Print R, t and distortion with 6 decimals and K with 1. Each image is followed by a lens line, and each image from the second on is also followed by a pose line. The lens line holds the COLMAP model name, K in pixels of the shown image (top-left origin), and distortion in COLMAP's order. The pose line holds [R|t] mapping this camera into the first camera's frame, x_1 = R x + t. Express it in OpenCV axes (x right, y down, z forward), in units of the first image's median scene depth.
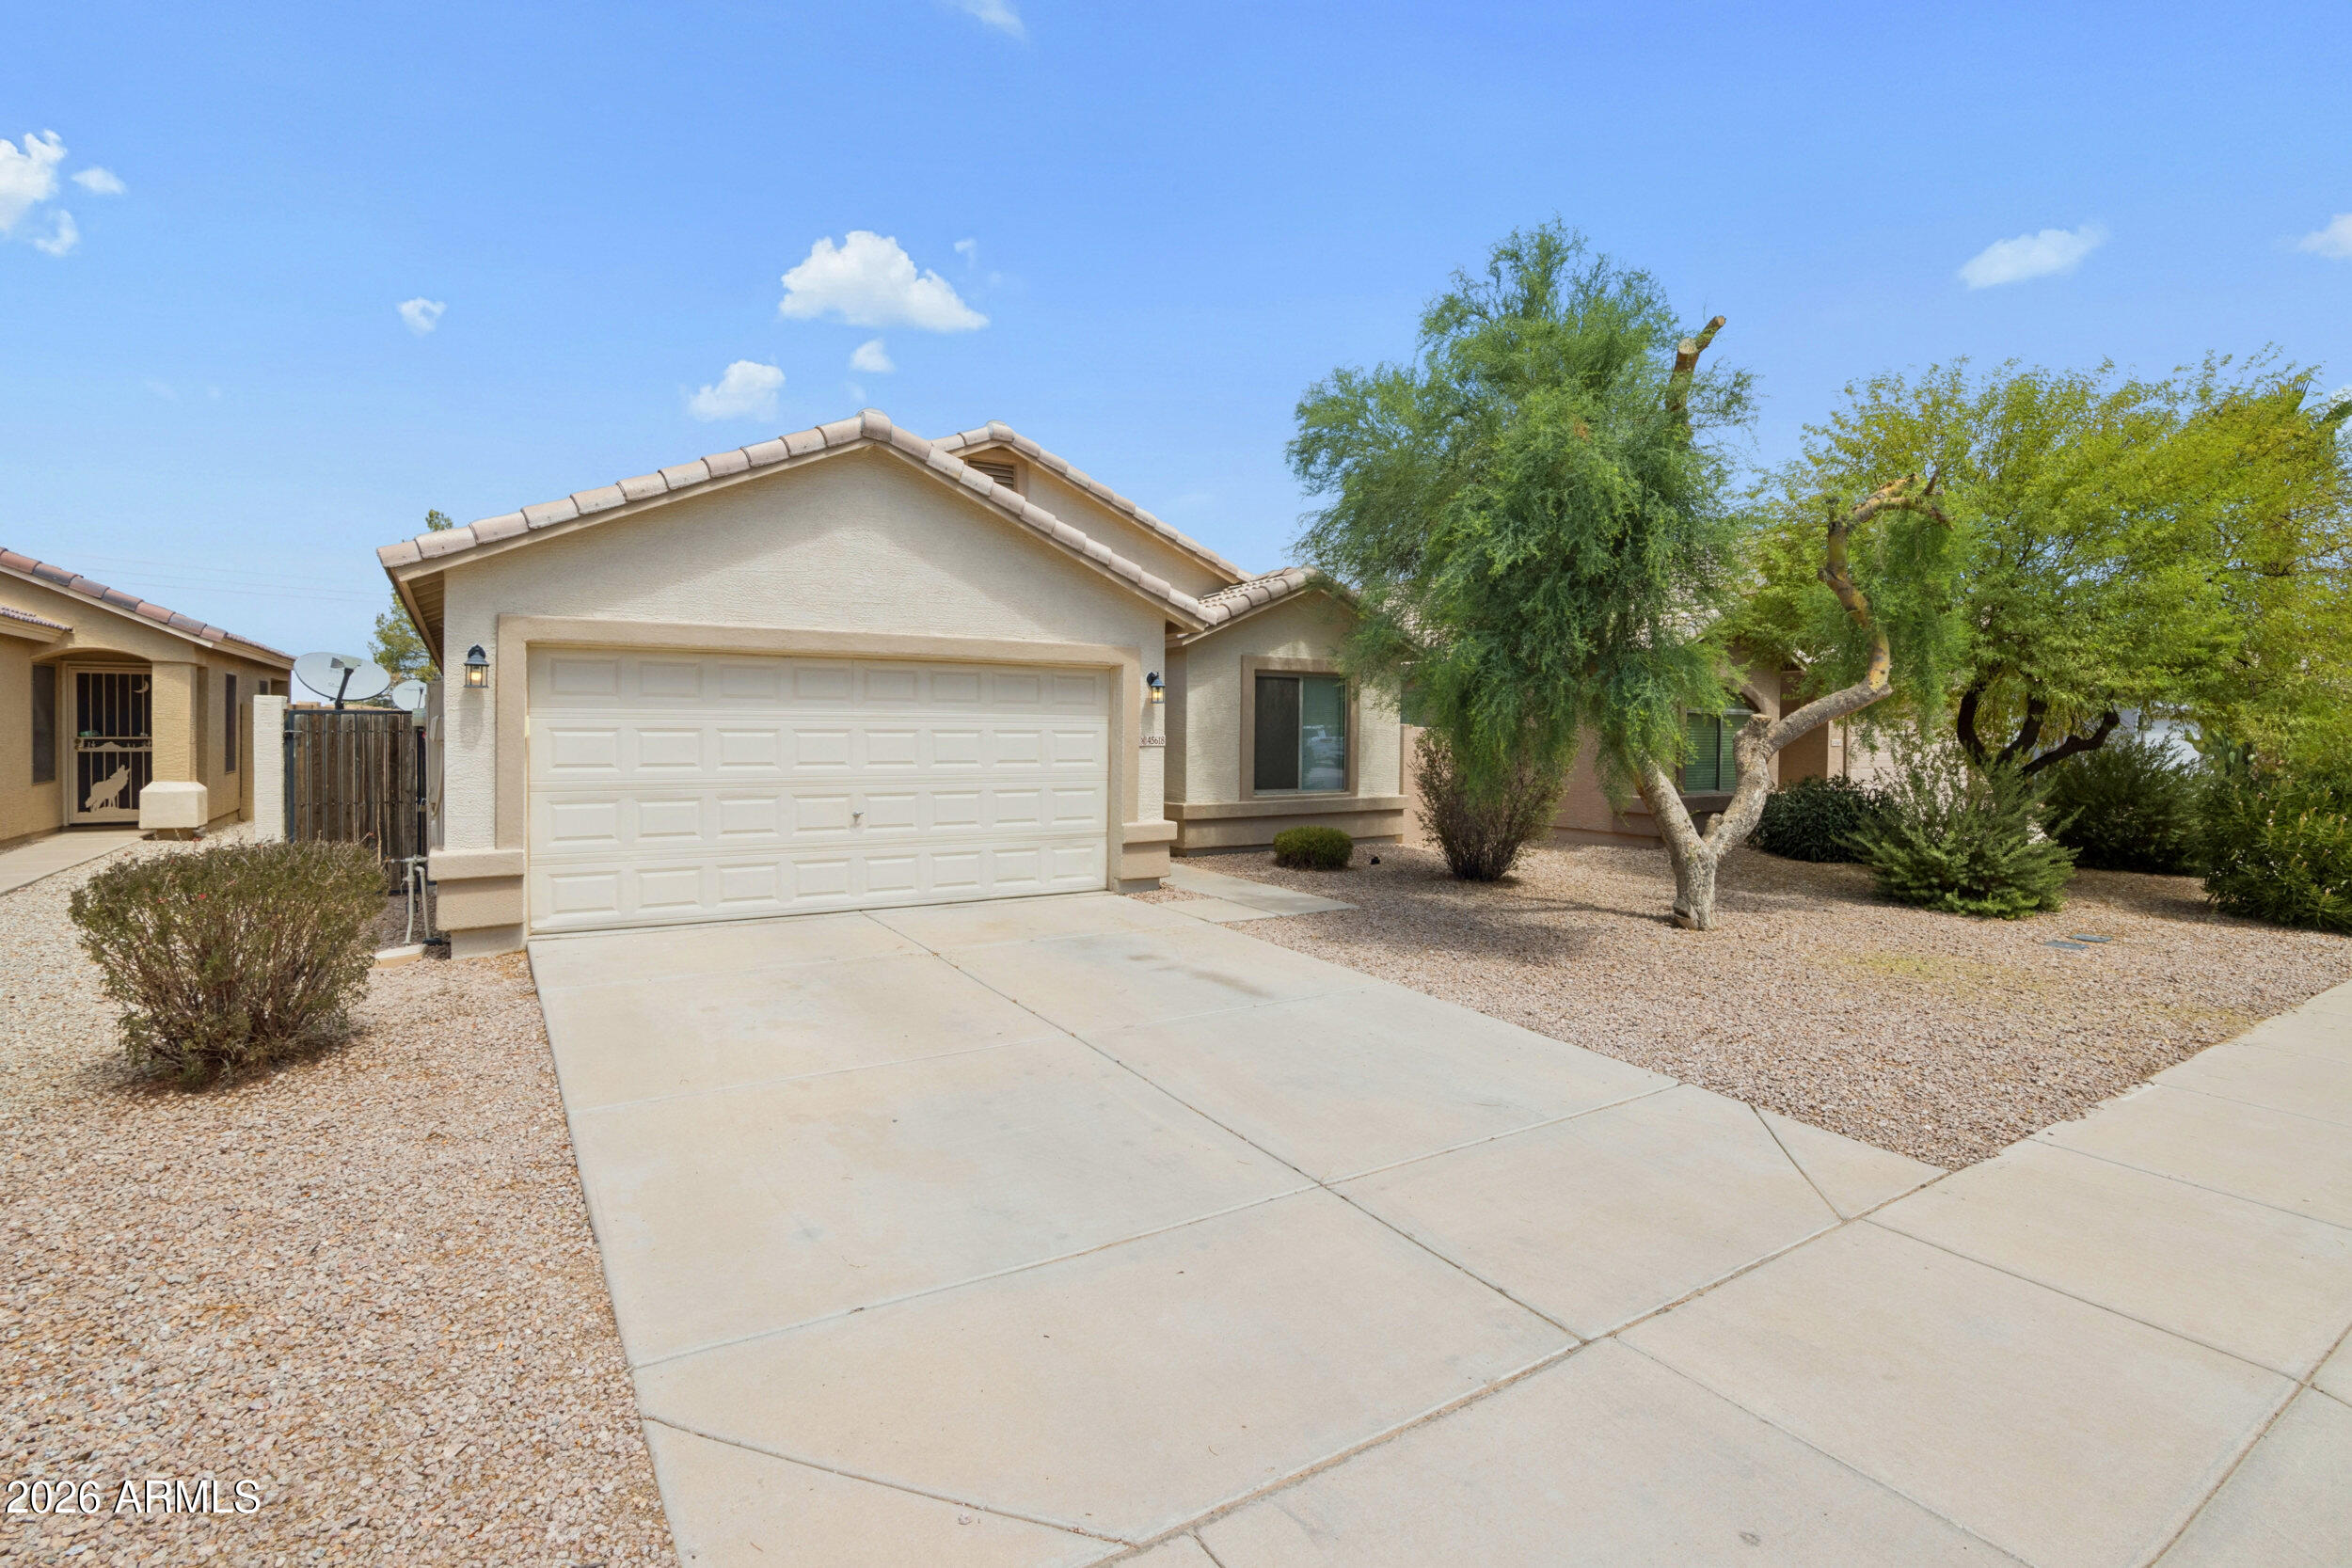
lens RADIAL K [[1116.6, 0, 1165.2], [0, 1116.6, 736.7], [0, 0, 1]] dist [-0.028952, 0.000814]
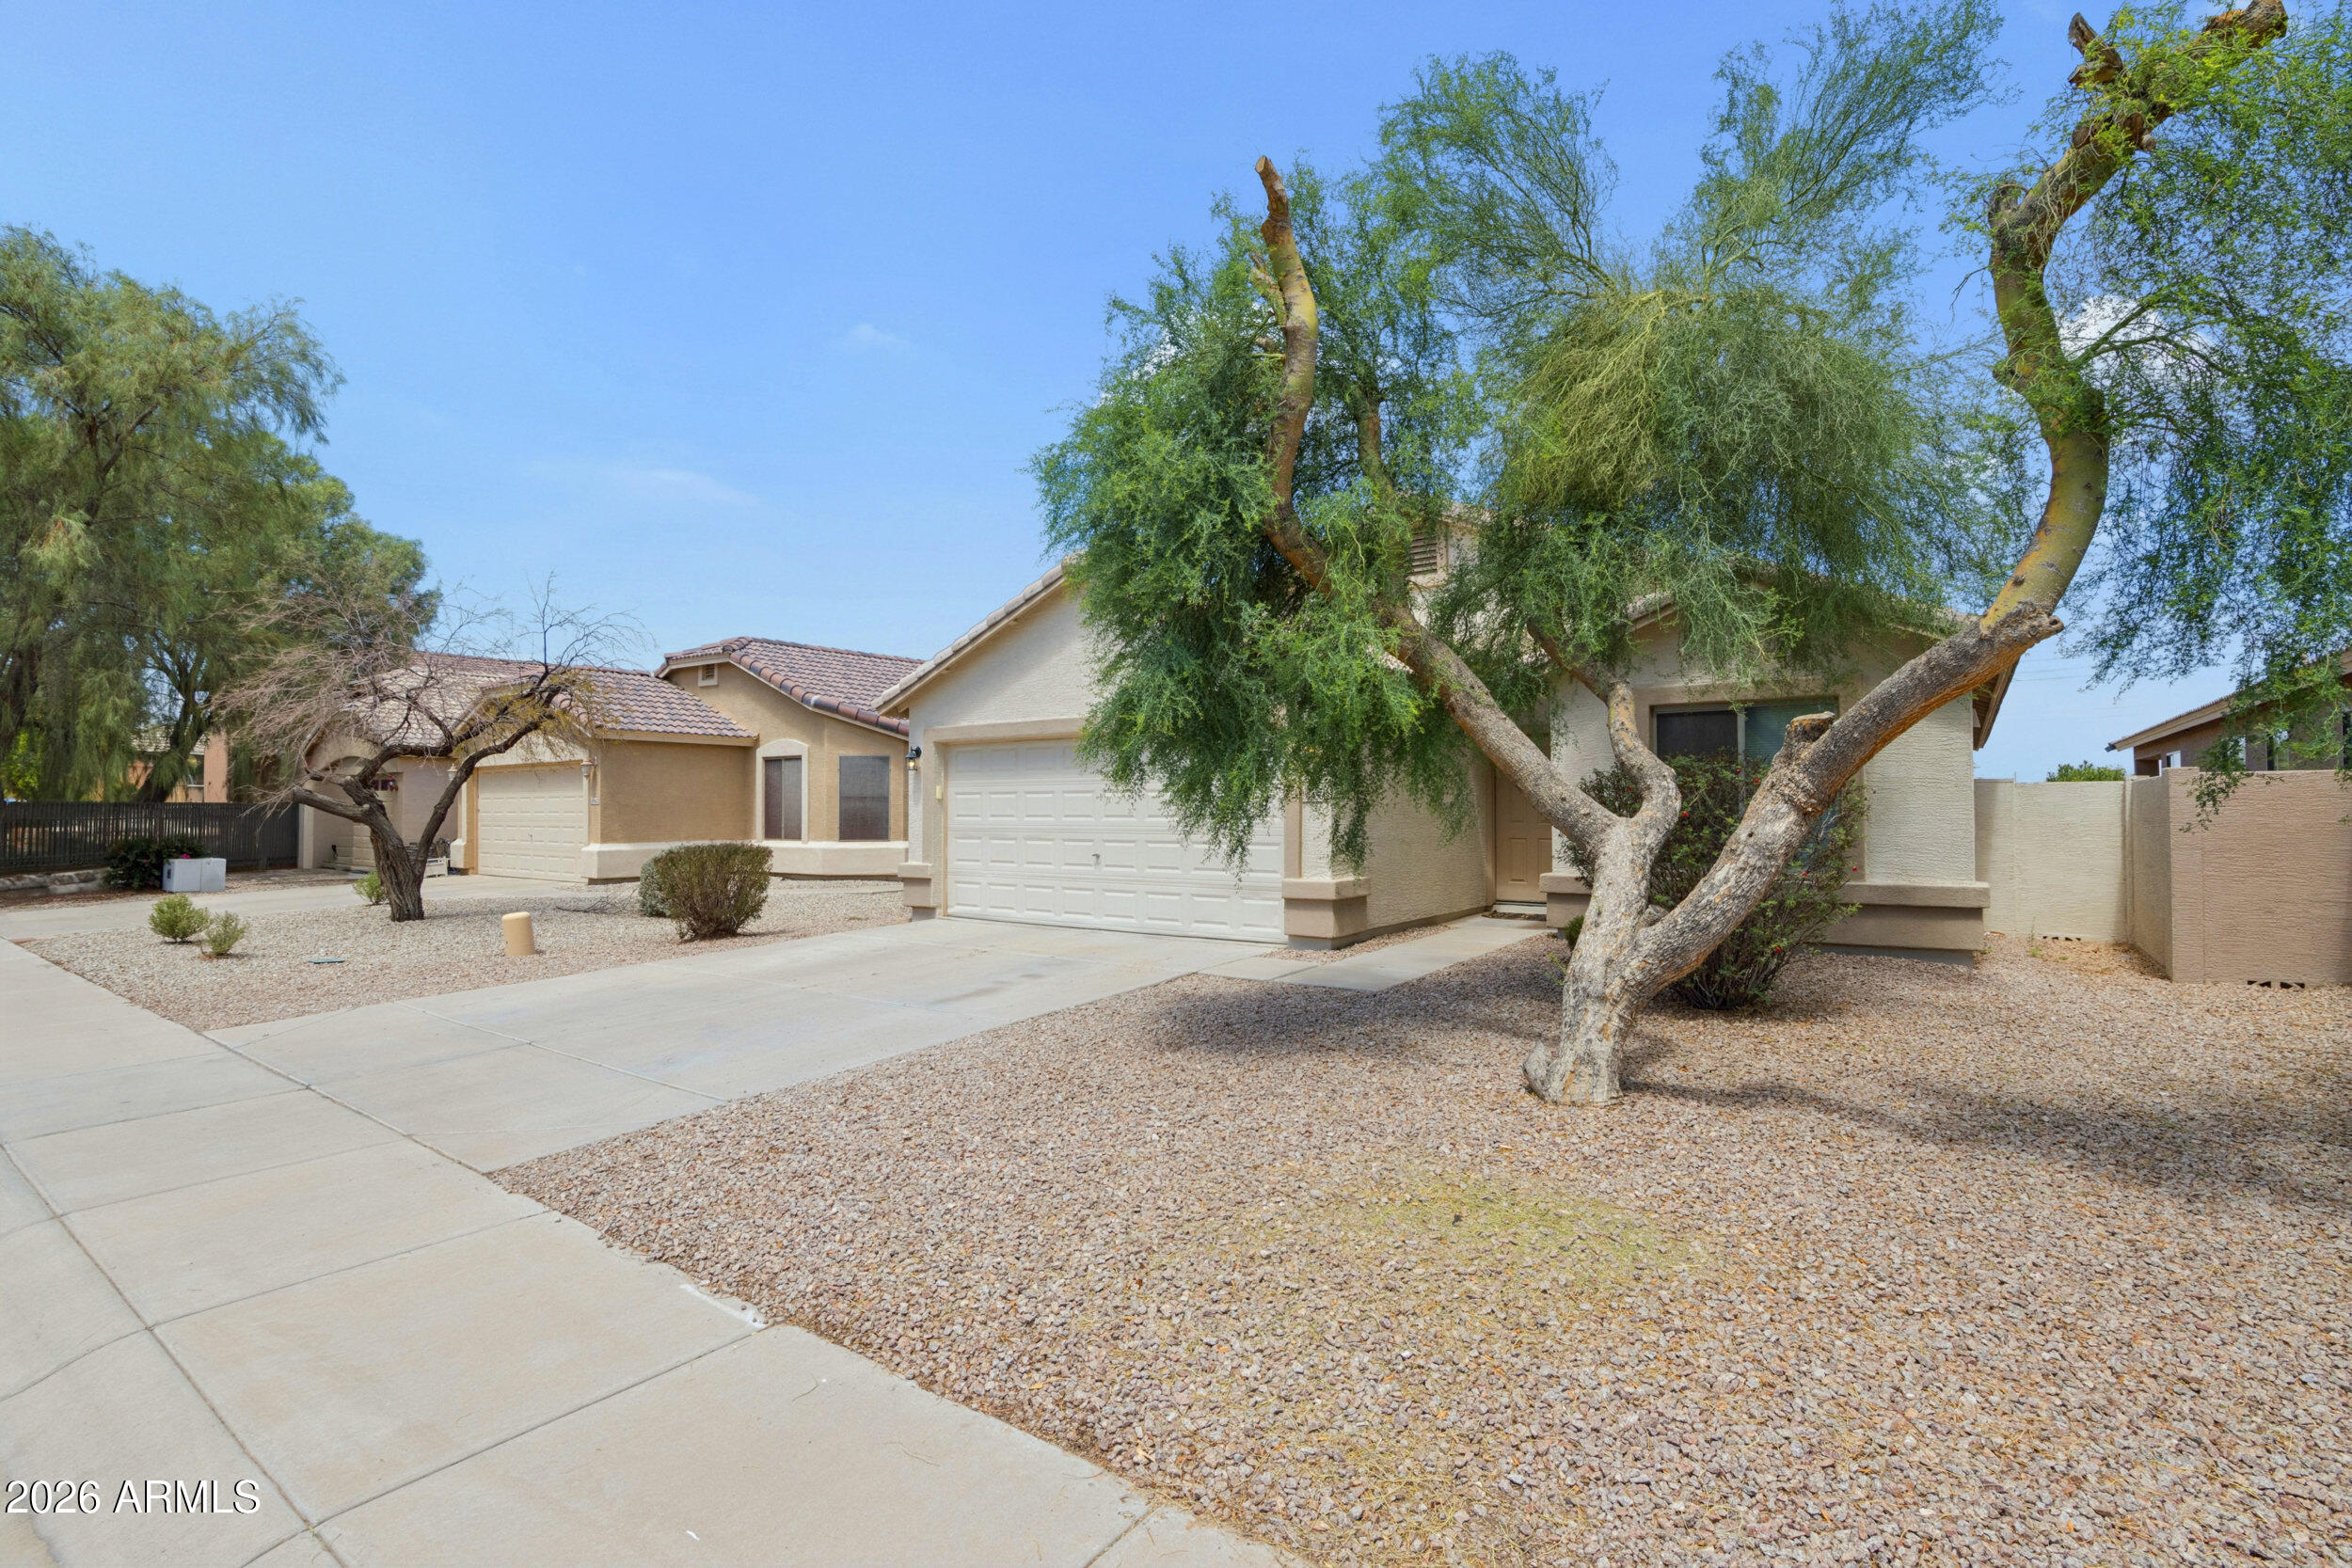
lens RADIAL K [[1100.6, 0, 1165.1], [0, 1100.6, 777.7], [0, 0, 1]] dist [-0.033050, 0.004135]
pose [[0.358132, -0.036343, -0.932963, 0.954629], [-0.001797, 0.999213, -0.039614, 0.029823], [0.933669, 0.015864, 0.357785, 0.611245]]
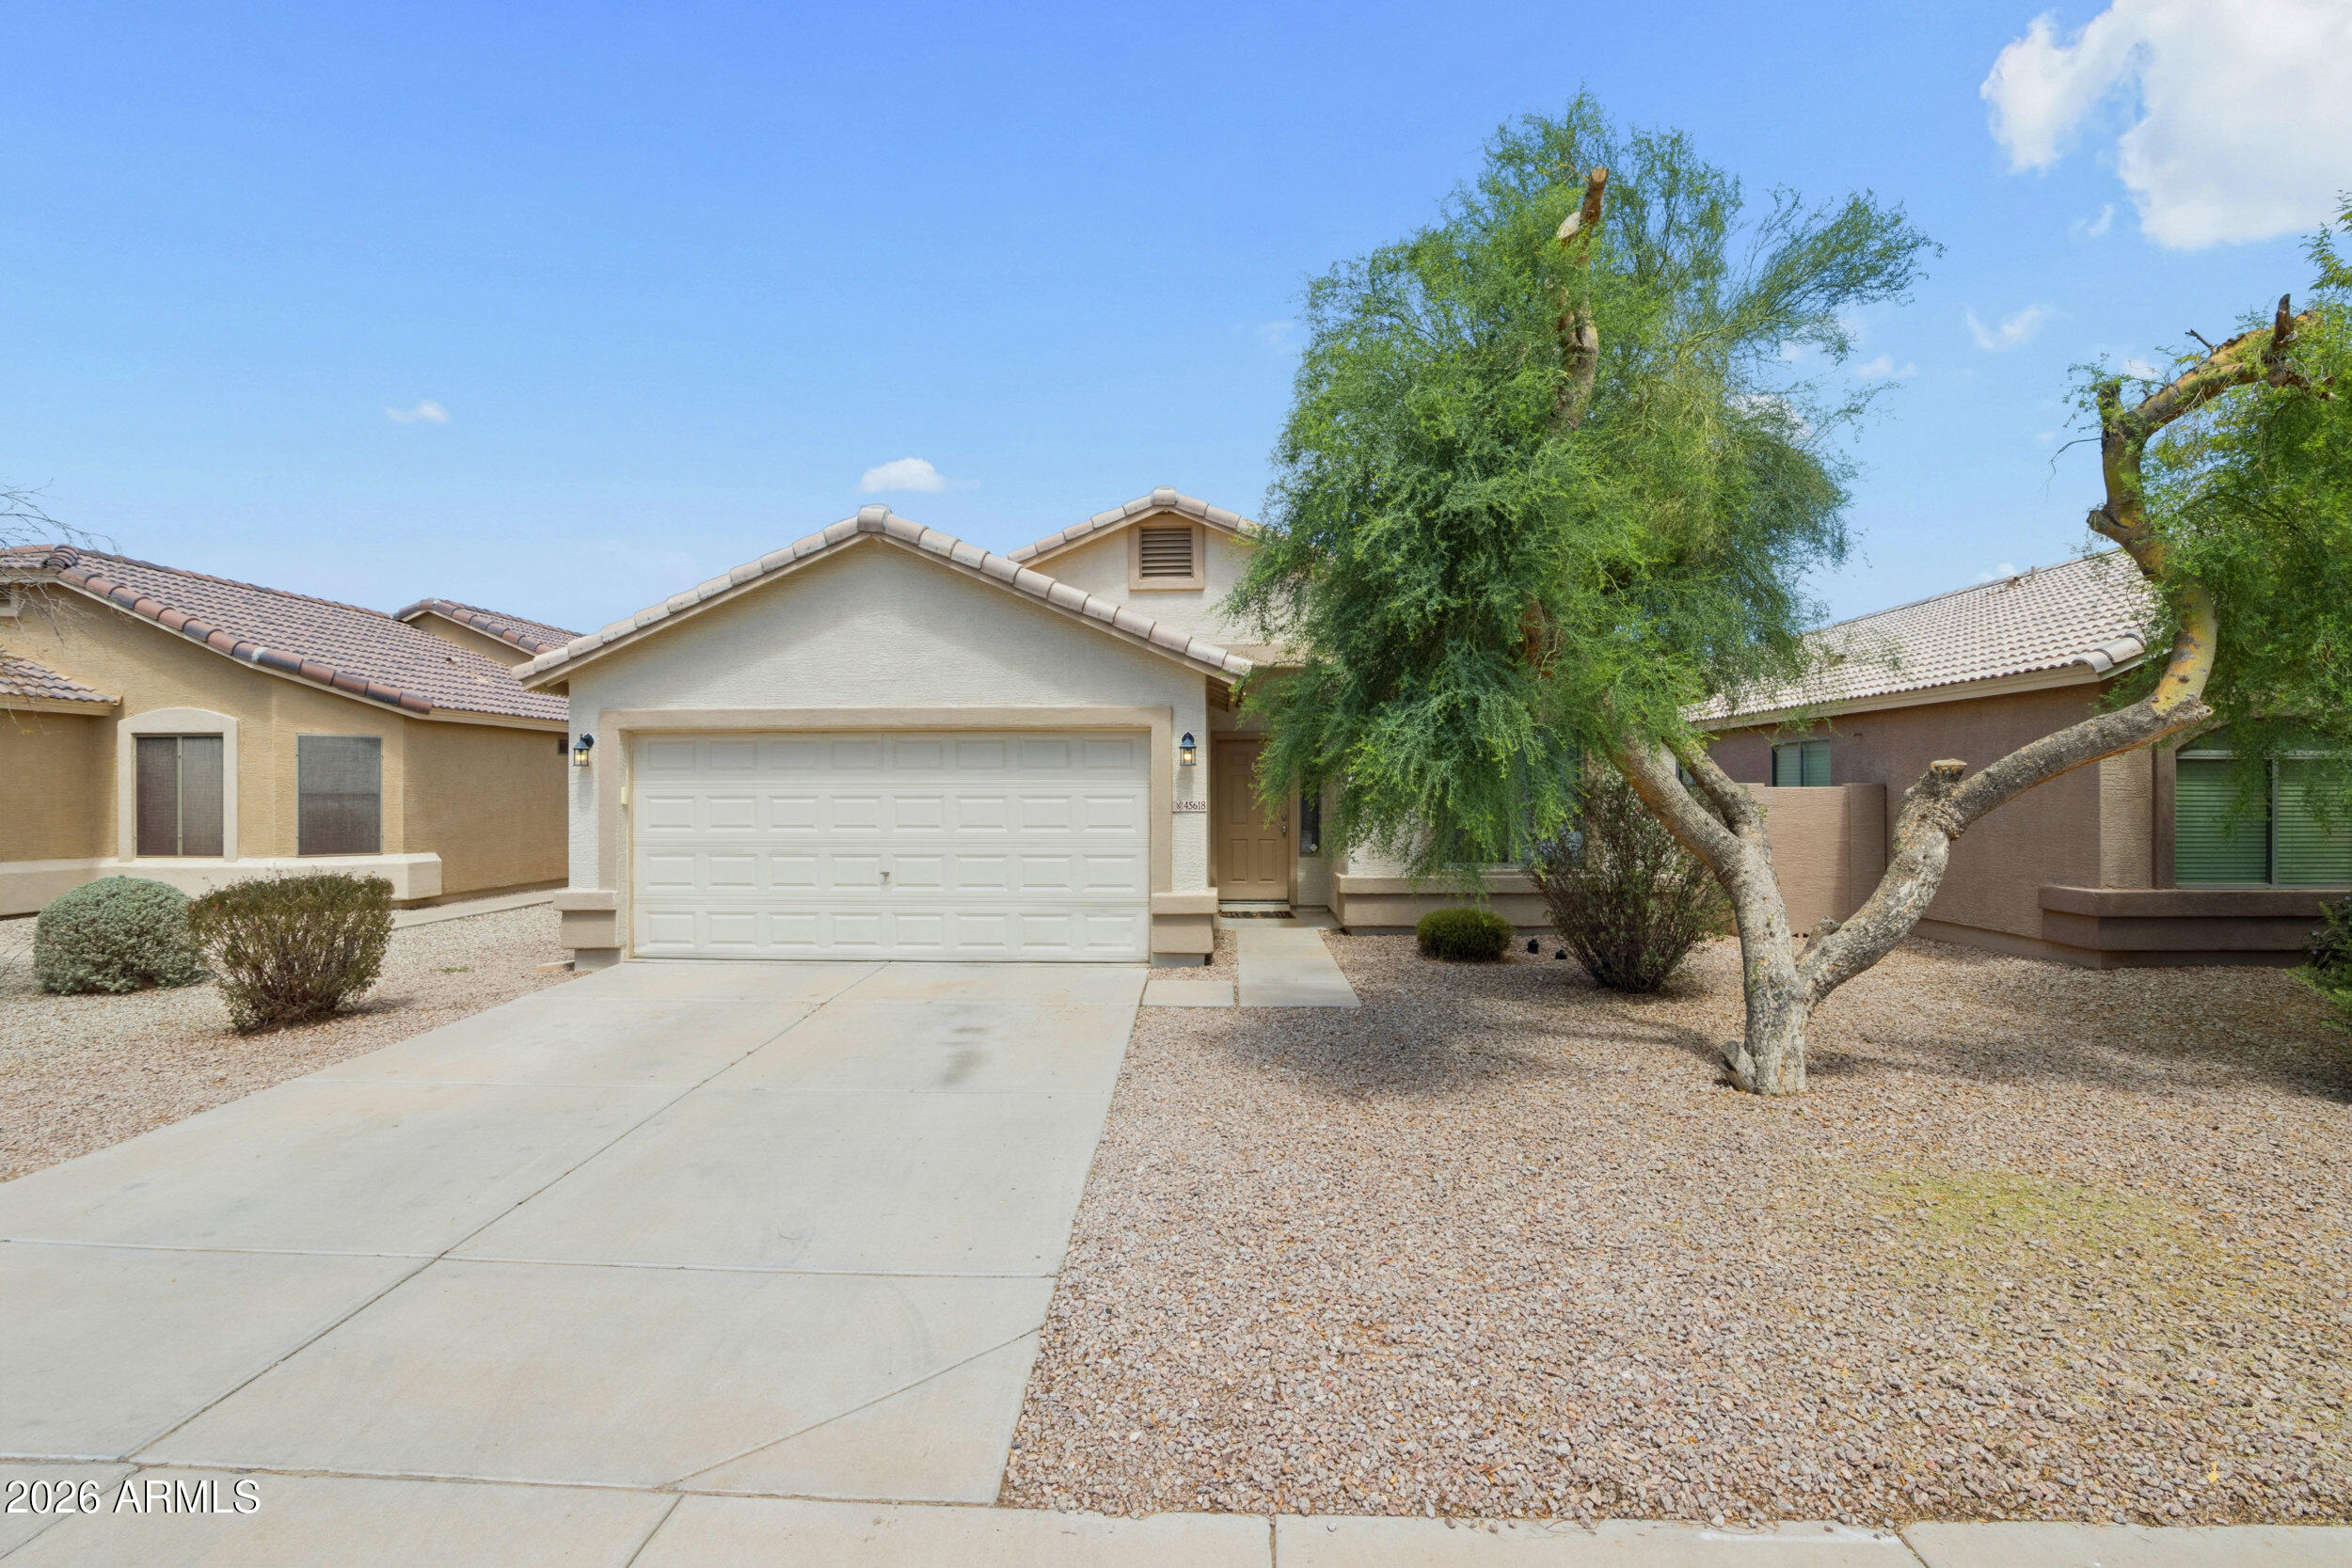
lens RADIAL K [[1100.6, 0, 1165.1], [0, 1100.6, 777.7], [0, 0, 1]] dist [-0.033050, 0.004135]
pose [[0.818542, -0.016690, -0.574205, 0.568668], [0.003804, 0.999713, -0.023634, 0.002339], [0.574435, 0.017161, 0.818371, 0.271274]]
